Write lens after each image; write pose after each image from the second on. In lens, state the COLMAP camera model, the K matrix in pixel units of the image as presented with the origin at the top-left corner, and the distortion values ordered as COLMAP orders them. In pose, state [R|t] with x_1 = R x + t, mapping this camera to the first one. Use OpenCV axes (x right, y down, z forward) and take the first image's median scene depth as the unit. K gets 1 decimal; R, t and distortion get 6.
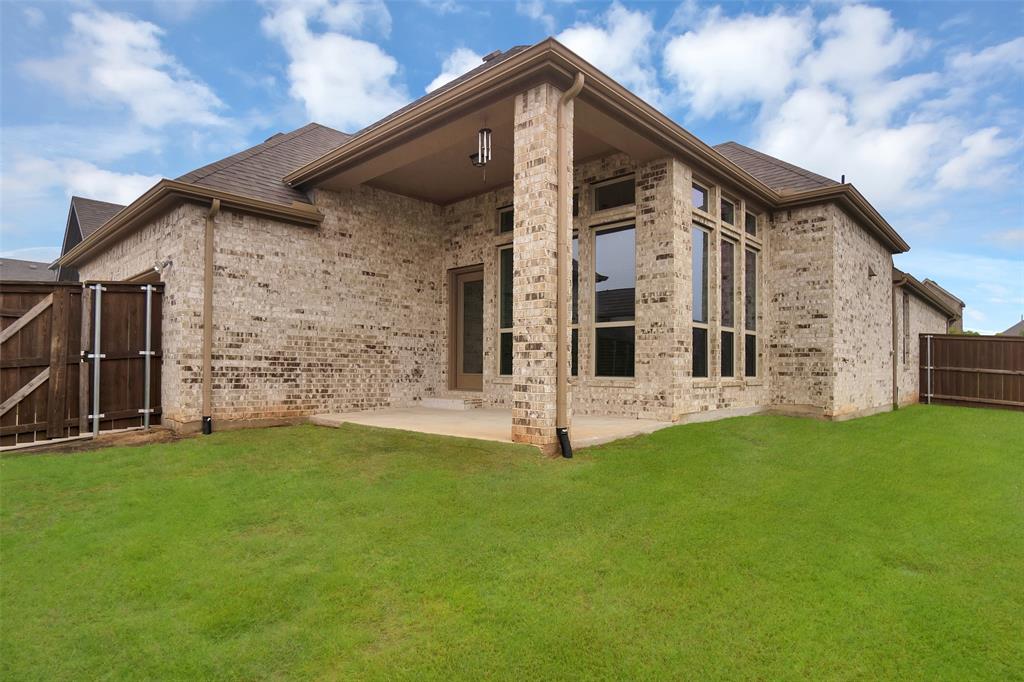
lens RADIAL K [[566.1, 0, 507.3], [0, 566.1, 362.4], [0, 0, 1]] dist [-0.026740, 0.018276]
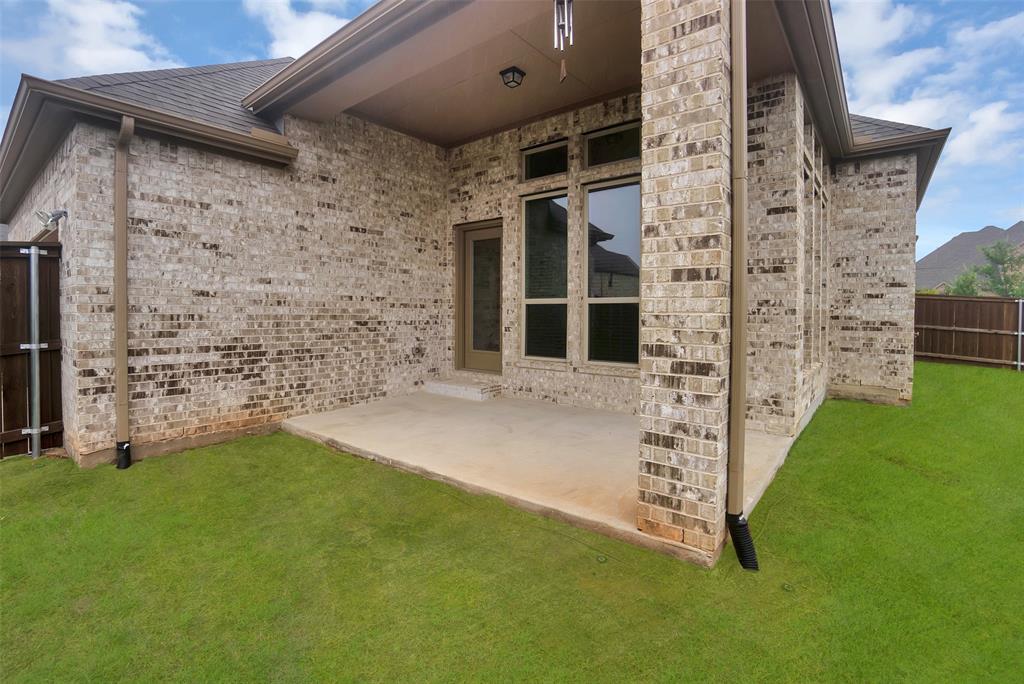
lens RADIAL K [[471.6, 0, 505.9], [0, 471.6, 313.2], [0, 0, 1]] dist [-0.042927, 0.004647]
pose [[0.996398, -0.007562, 0.084459, -0.107678], [0.006088, 0.999825, 0.017696, -0.057760], [-0.084578, -0.017118, 0.996270, 0.370009]]
